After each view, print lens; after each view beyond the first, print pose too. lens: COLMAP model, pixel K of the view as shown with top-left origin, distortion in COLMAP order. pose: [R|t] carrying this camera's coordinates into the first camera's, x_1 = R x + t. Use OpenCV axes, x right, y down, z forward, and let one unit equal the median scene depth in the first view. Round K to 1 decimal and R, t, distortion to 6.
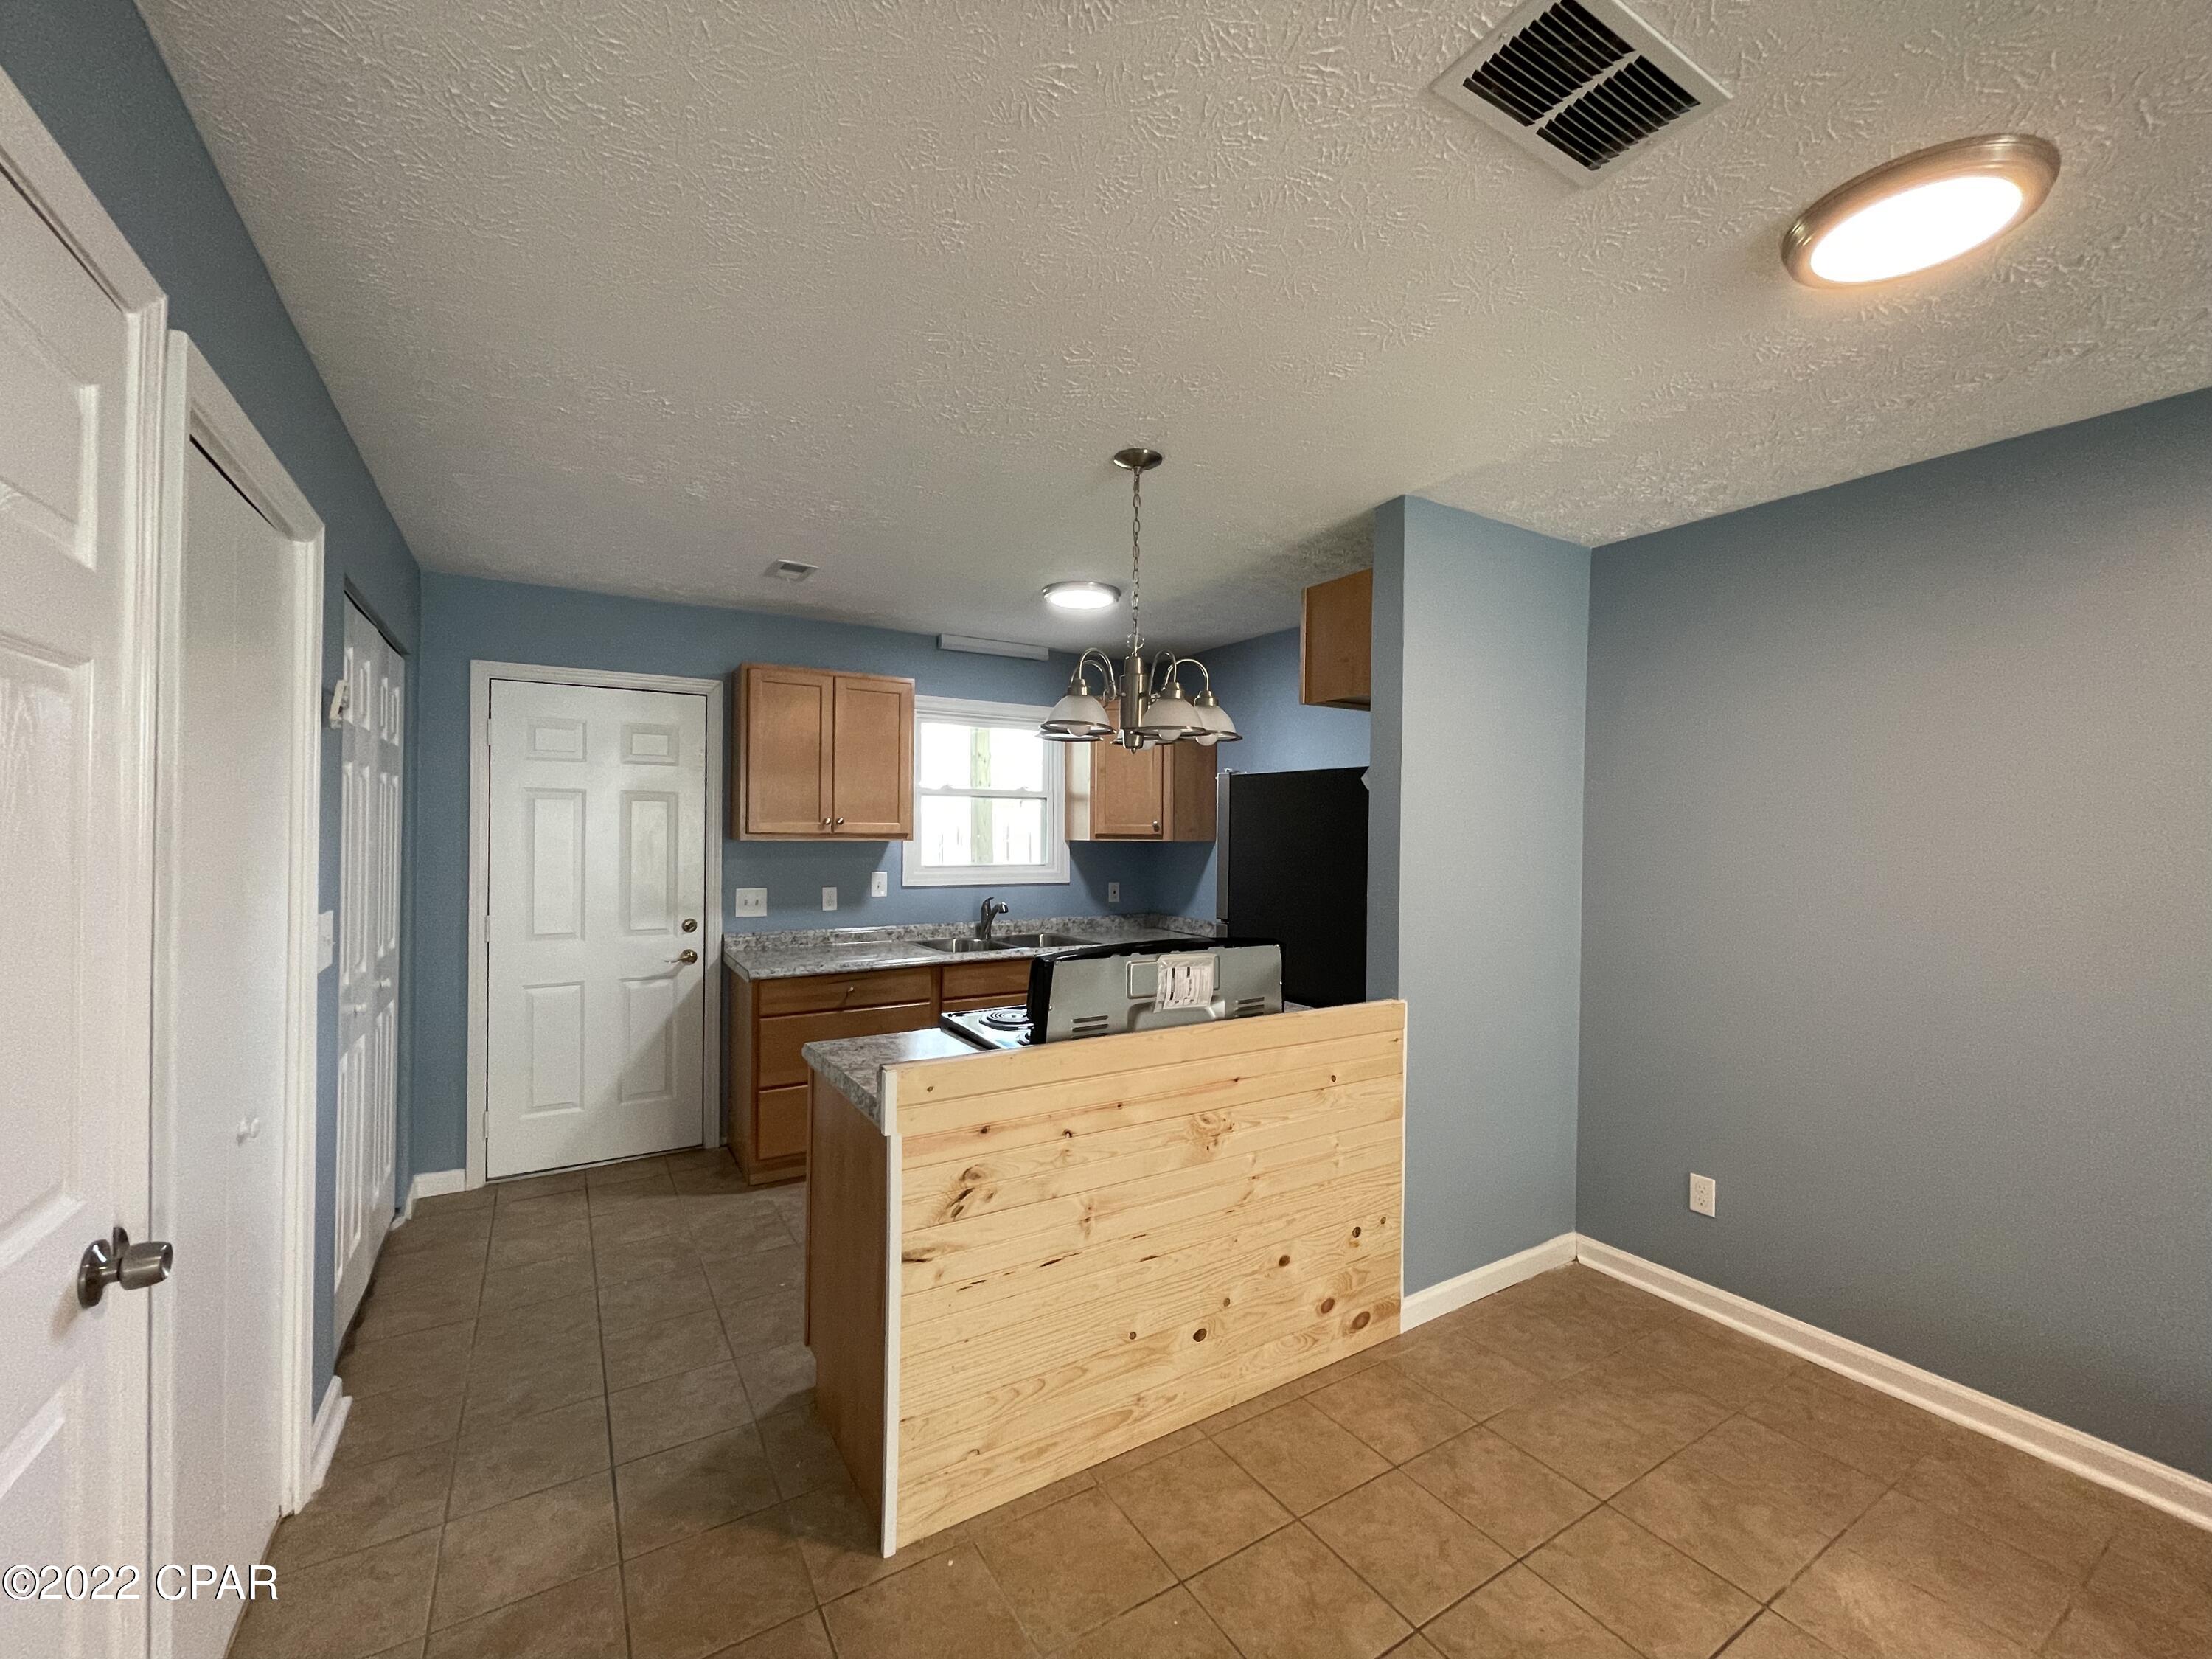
lens RADIAL K [[894.8, 0, 1114.4], [0, 894.8, 827.7], [0, 0, 1]] dist [0.000890, -0.000049]
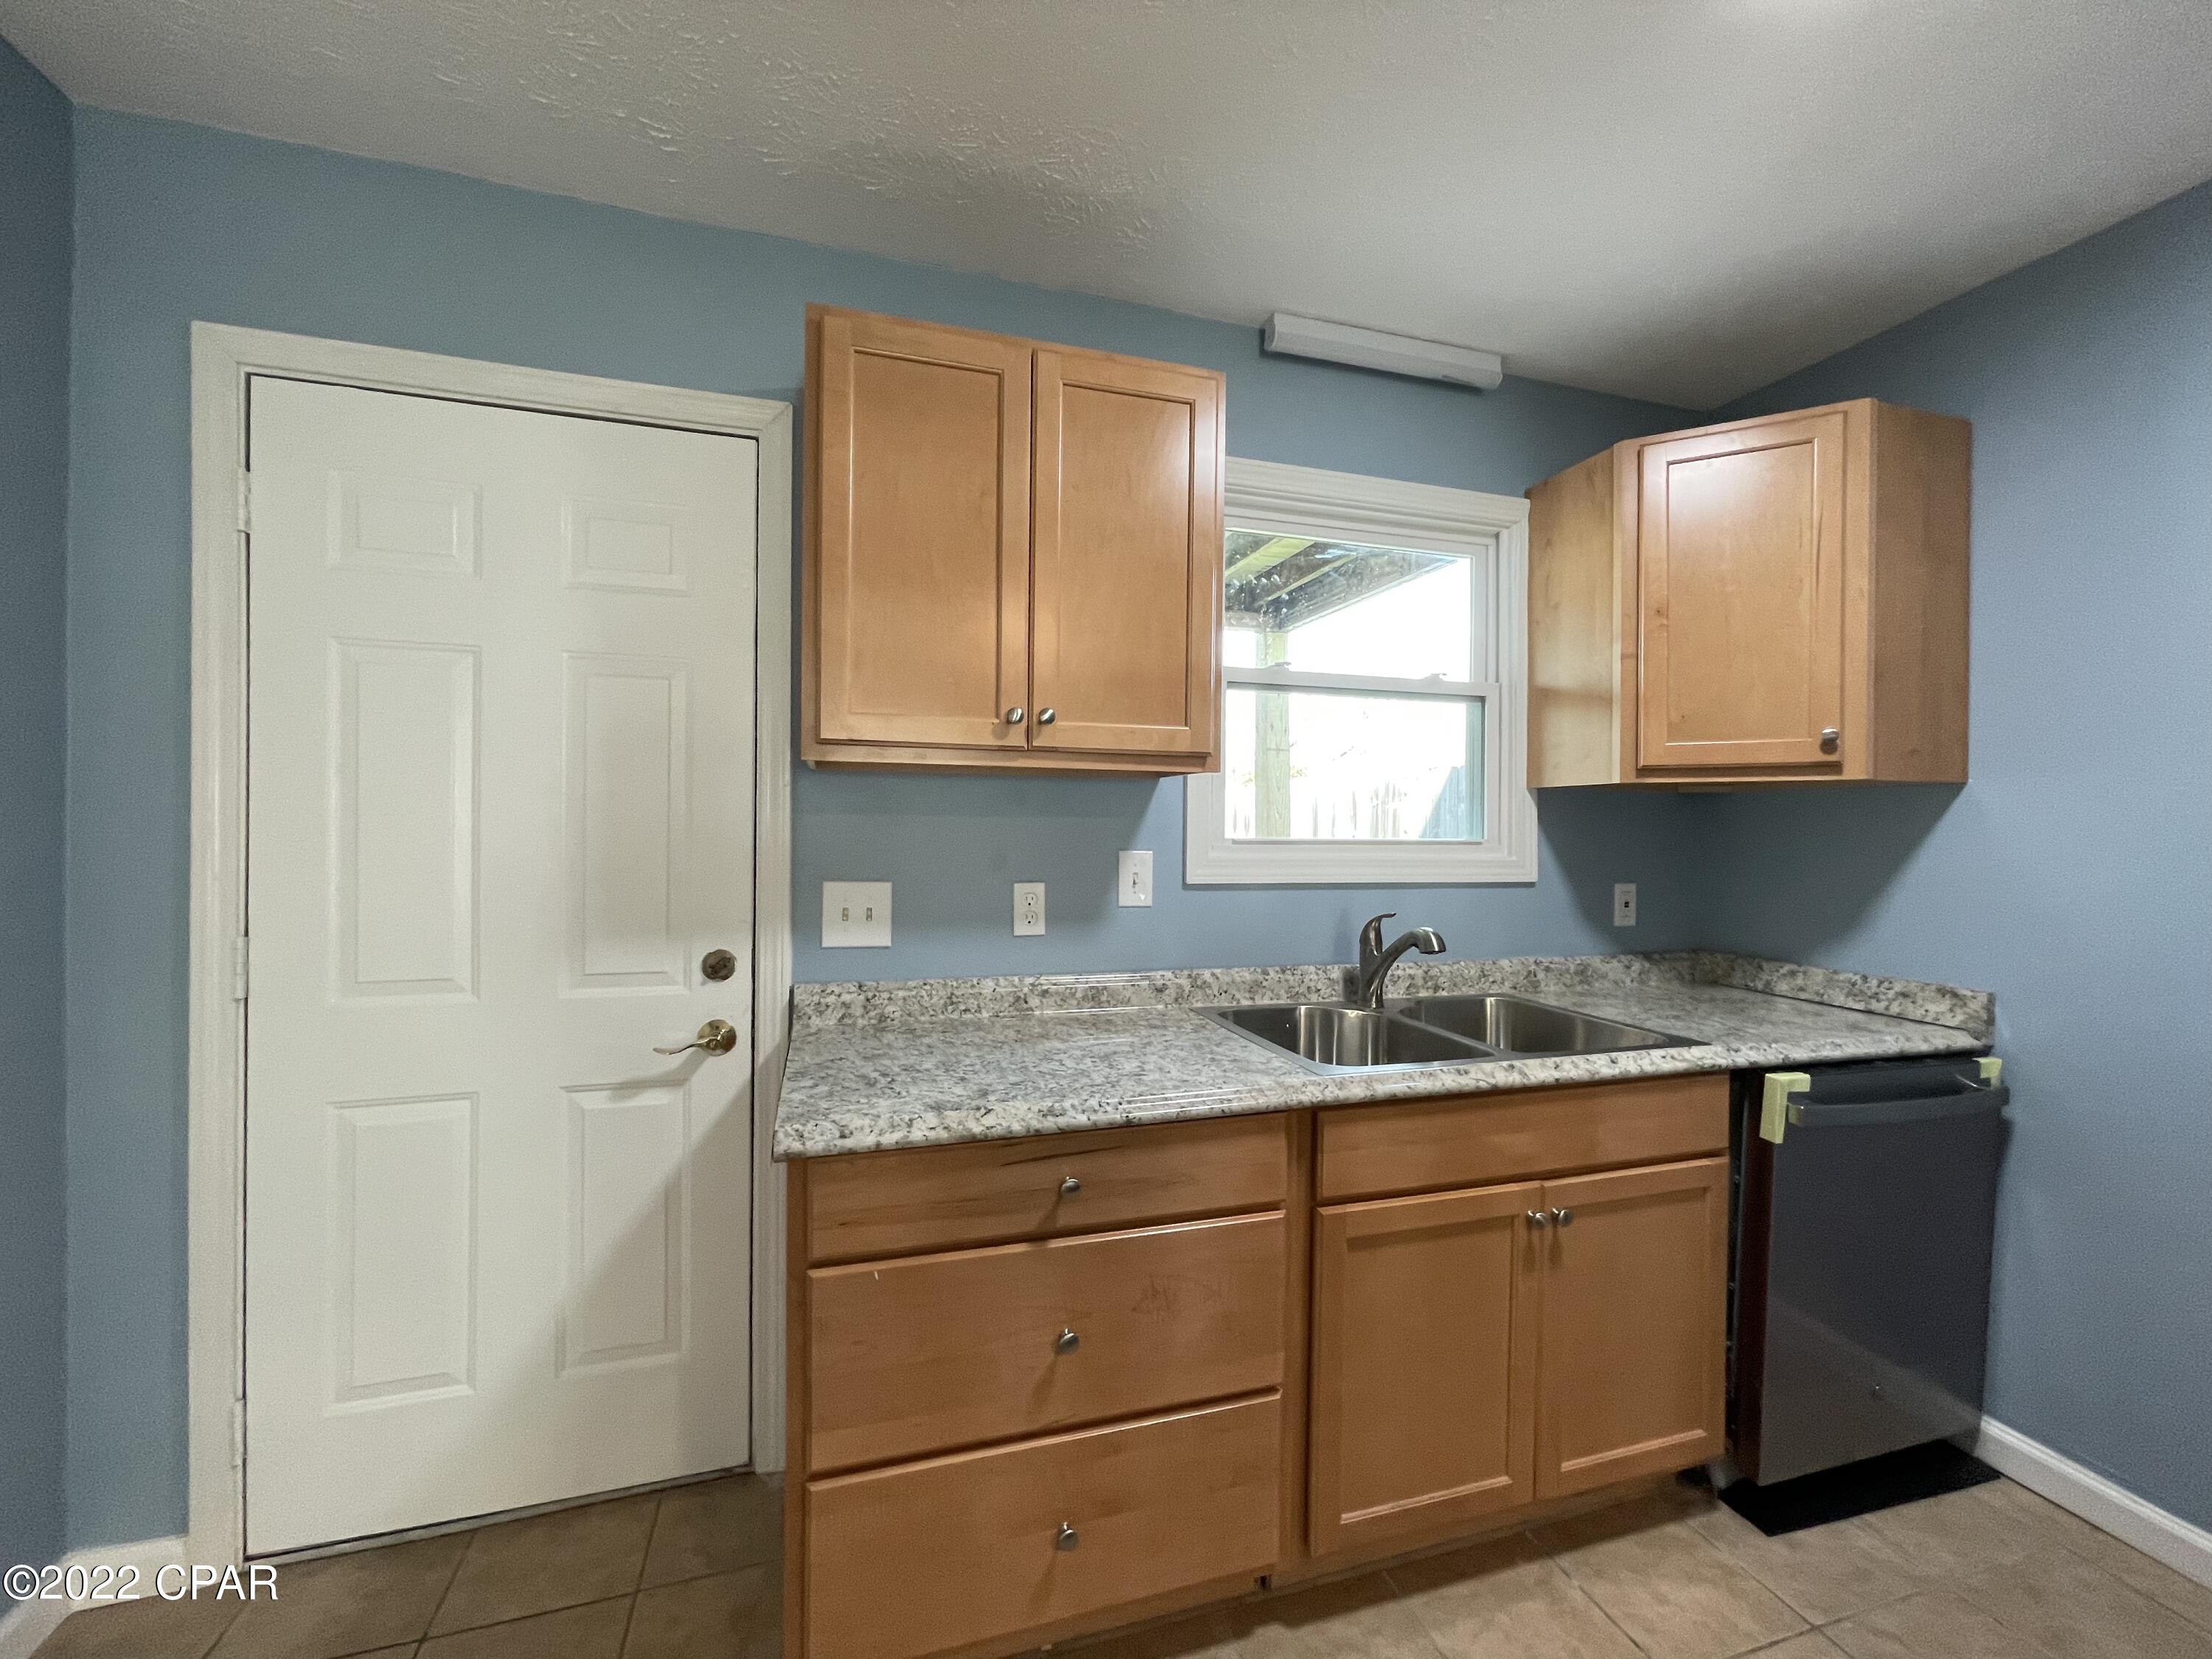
lens RADIAL K [[894.8, 0, 1105.2], [0, 894.8, 829.5], [0, 0, 1]] dist [0.000890, -0.000049]
pose [[0.965268, 0.001746, -0.261256, -0.171998], [-0.000630, 0.999990, 0.004355, 0.039409], [0.261261, -0.004040, 0.965260, 0.603102]]
